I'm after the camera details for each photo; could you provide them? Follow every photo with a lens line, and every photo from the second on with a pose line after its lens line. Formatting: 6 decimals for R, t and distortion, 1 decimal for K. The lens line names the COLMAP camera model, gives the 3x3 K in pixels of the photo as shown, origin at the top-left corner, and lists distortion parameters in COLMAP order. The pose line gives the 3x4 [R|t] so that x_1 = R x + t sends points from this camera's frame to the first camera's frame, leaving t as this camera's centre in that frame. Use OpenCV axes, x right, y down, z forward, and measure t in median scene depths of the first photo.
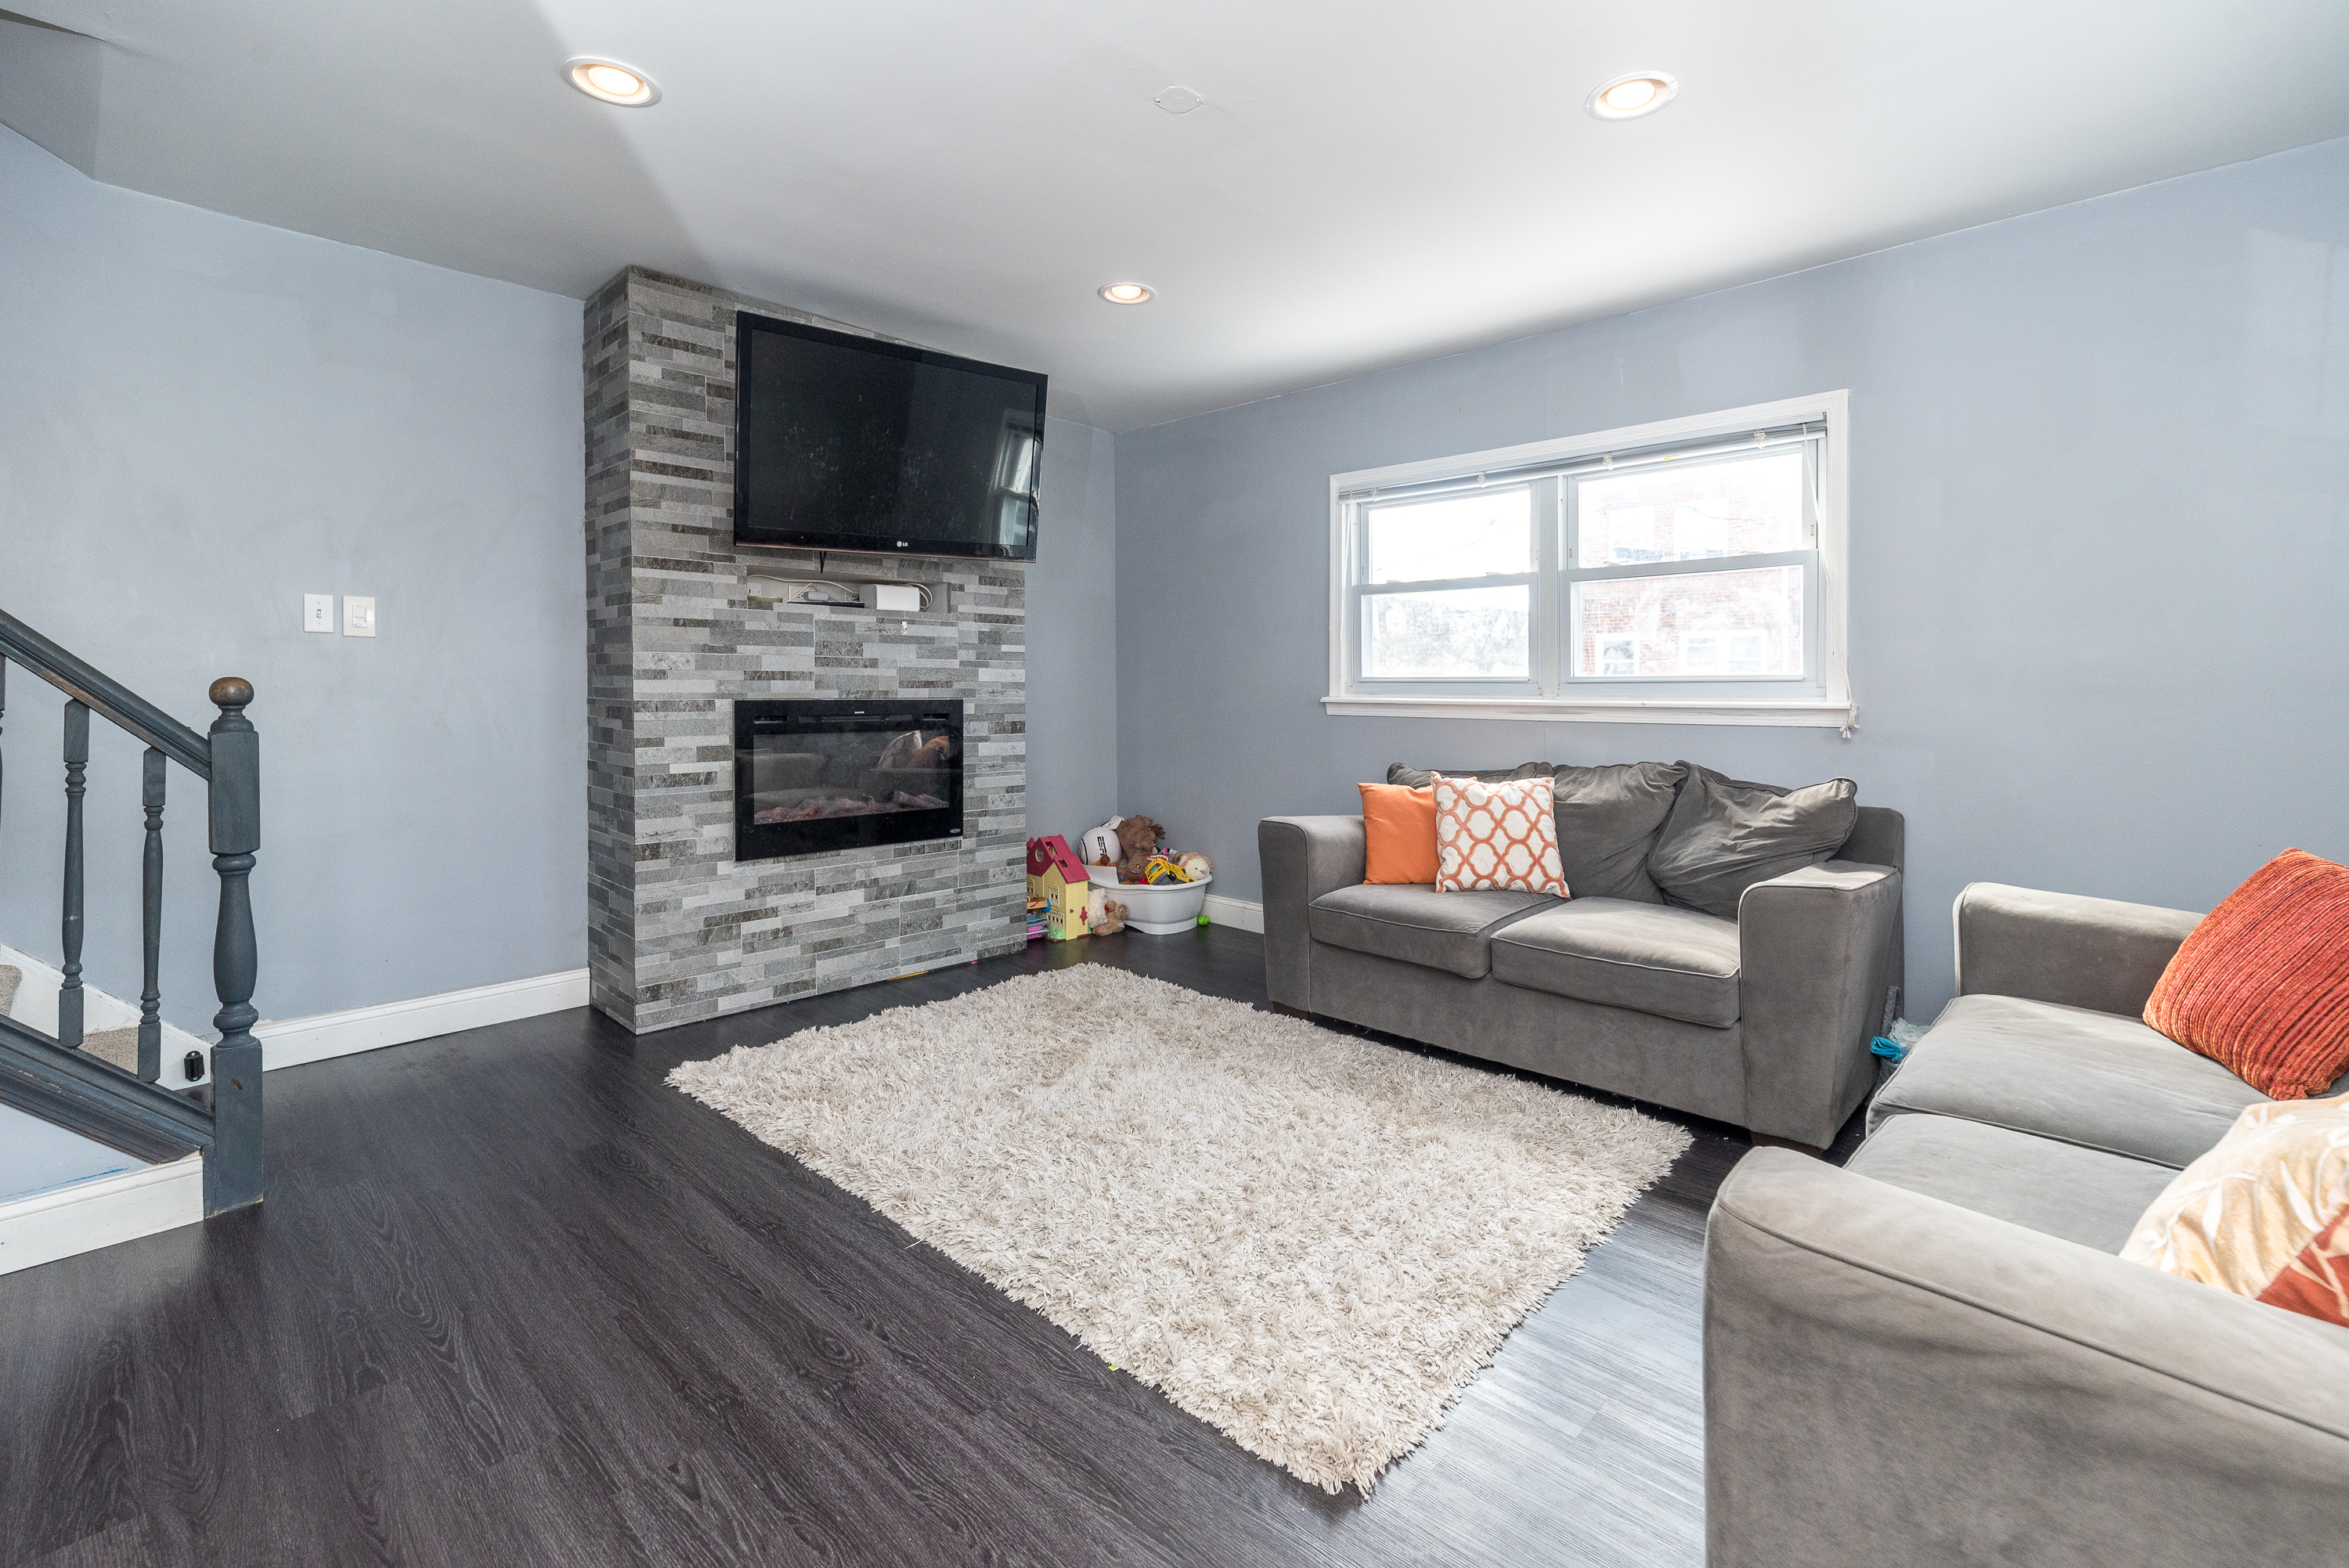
lens RADIAL K [[1034.8, 0, 1157.5], [0, 1034.8, 710.8], [0, 0, 1]] dist [0.009357, 0.000231]
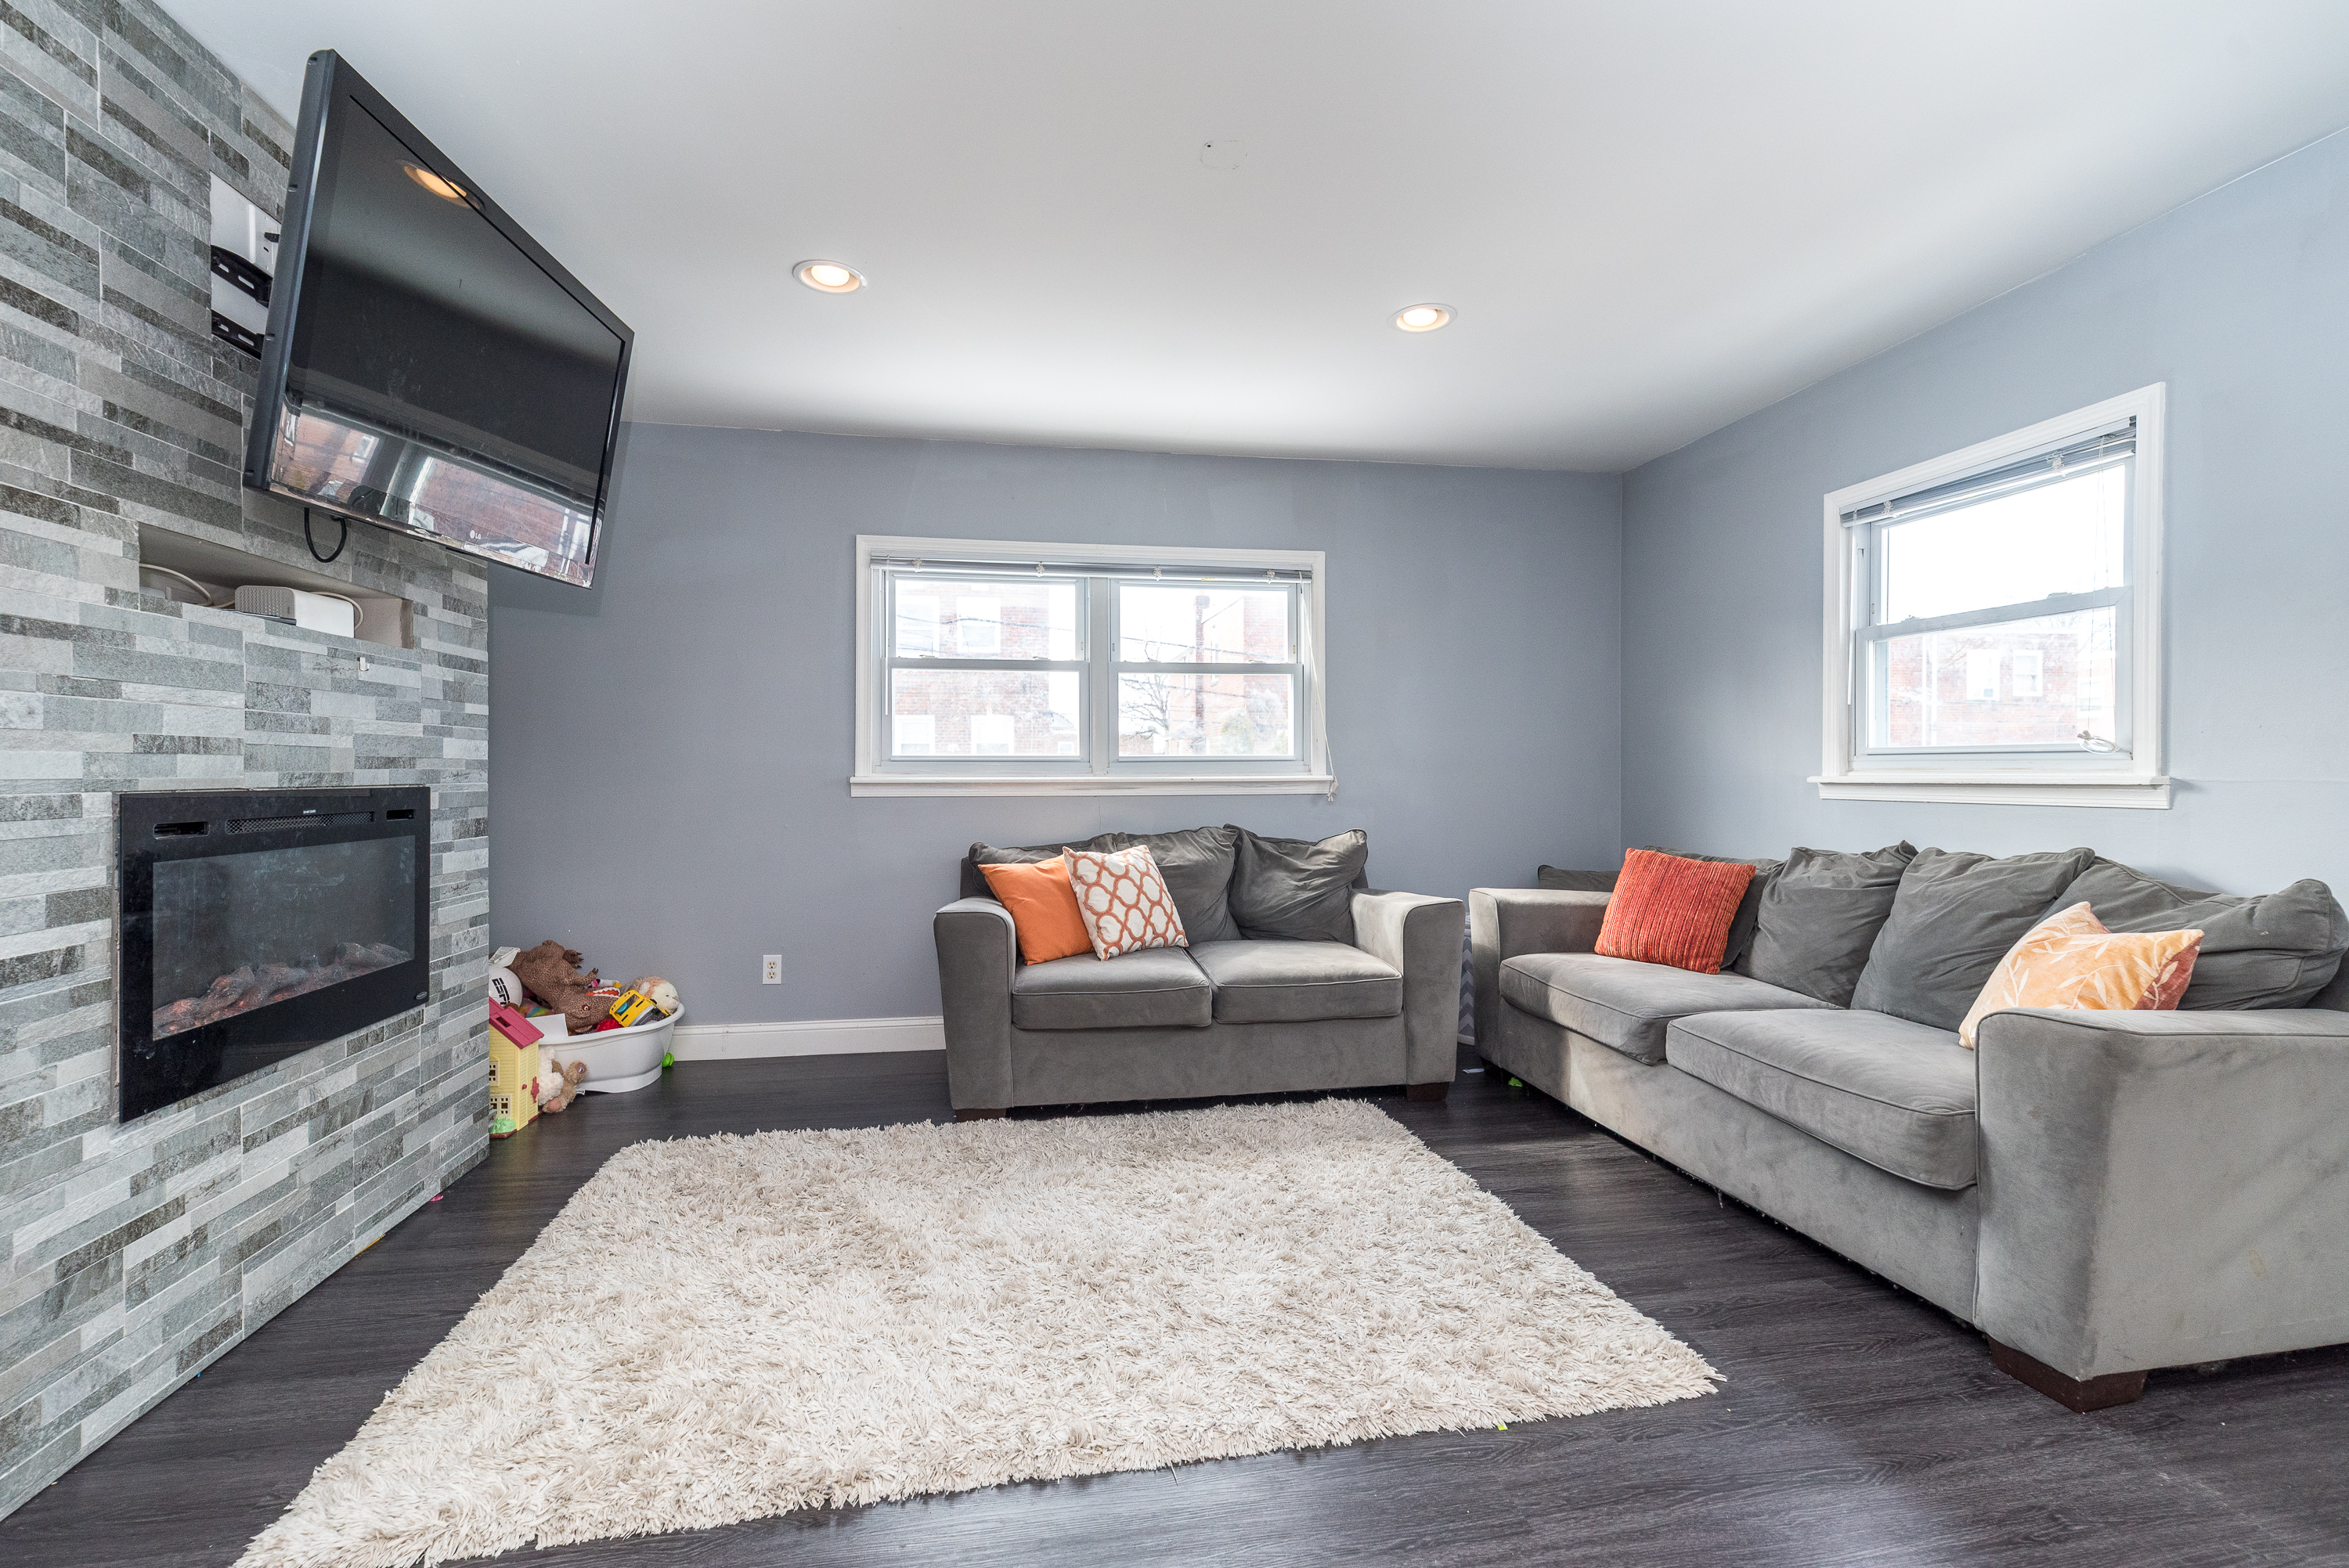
lens RADIAL K [[1034.8, 0, 1186.5], [0, 1034.8, 776.5], [0, 0, 1]] dist [0.009357, 0.000231]
pose [[0.585806, -0.009604, 0.810395, -0.520419], [0.021239, 0.999768, -0.003505, -0.006056], [-0.810173, 0.019265, 0.585874, 0.307151]]
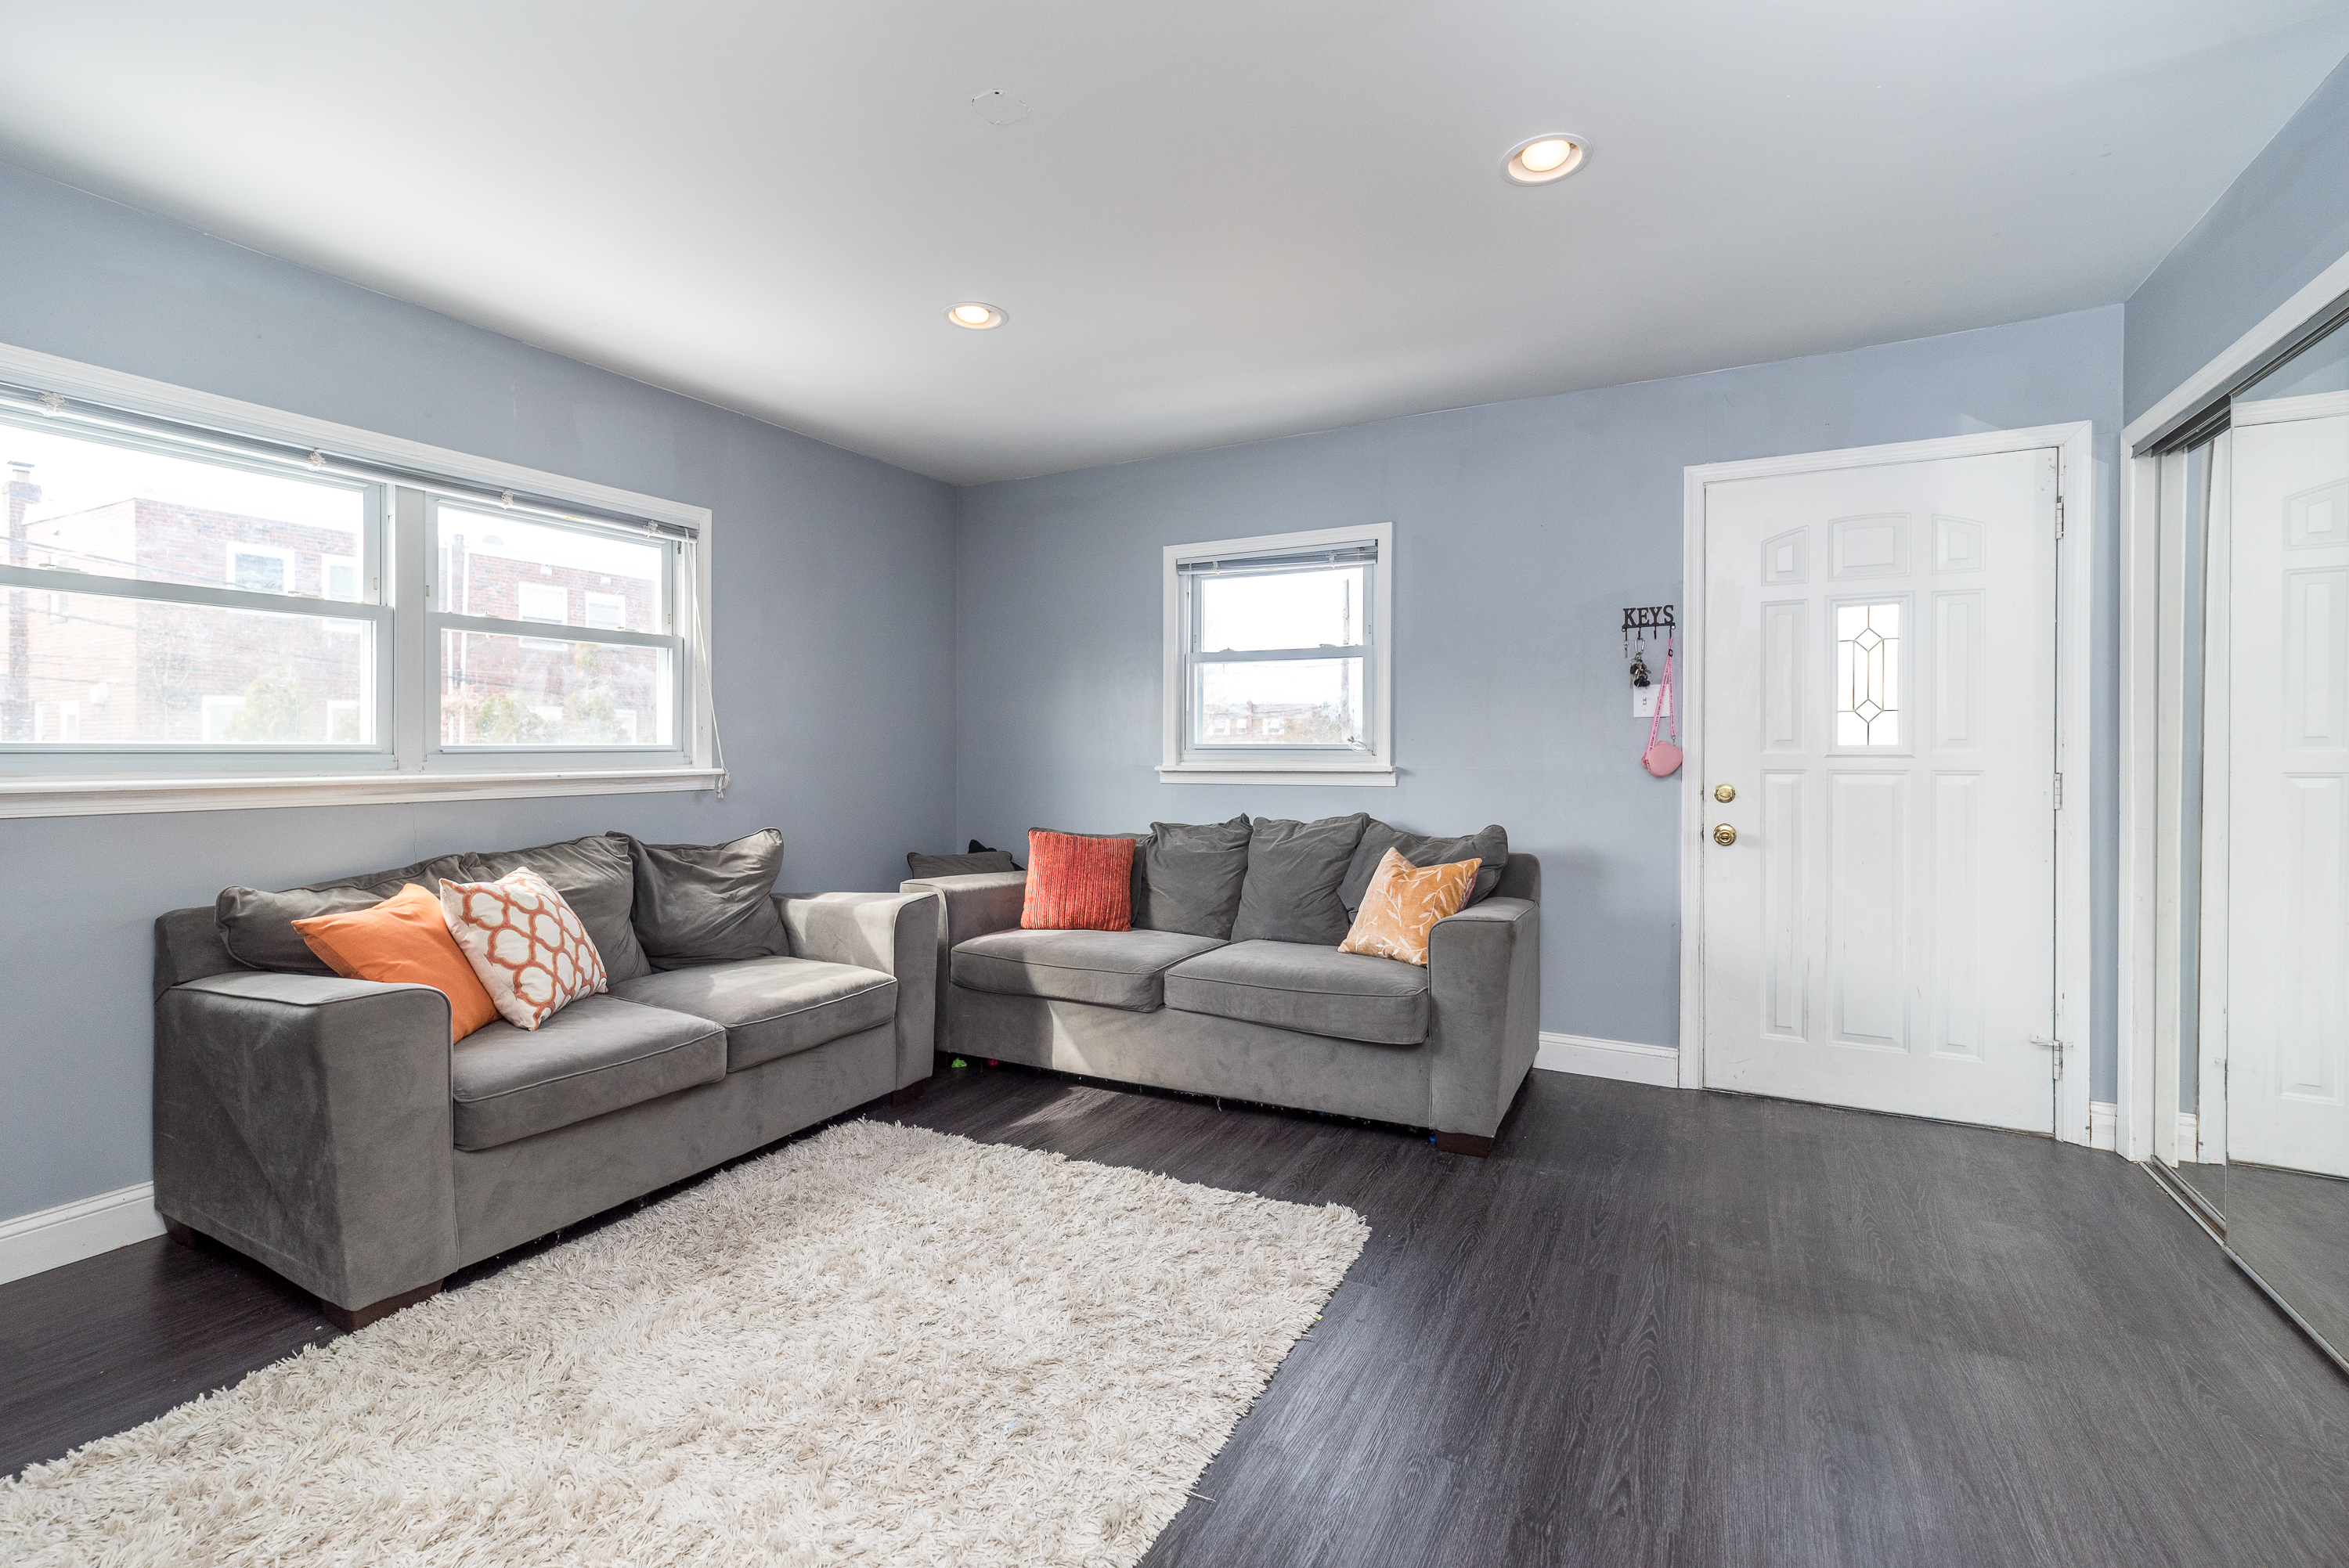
lens RADIAL K [[1034.8, 0, 1175.4], [0, 1034.8, 750.6], [0, 0, 1]] dist [0.009357, 0.000231]
pose [[-0.275143, -0.004301, 0.961394, -0.584879], [0.019373, 0.999762, 0.010017, -0.028278], [-0.961208, 0.021381, -0.274994, 0.738911]]
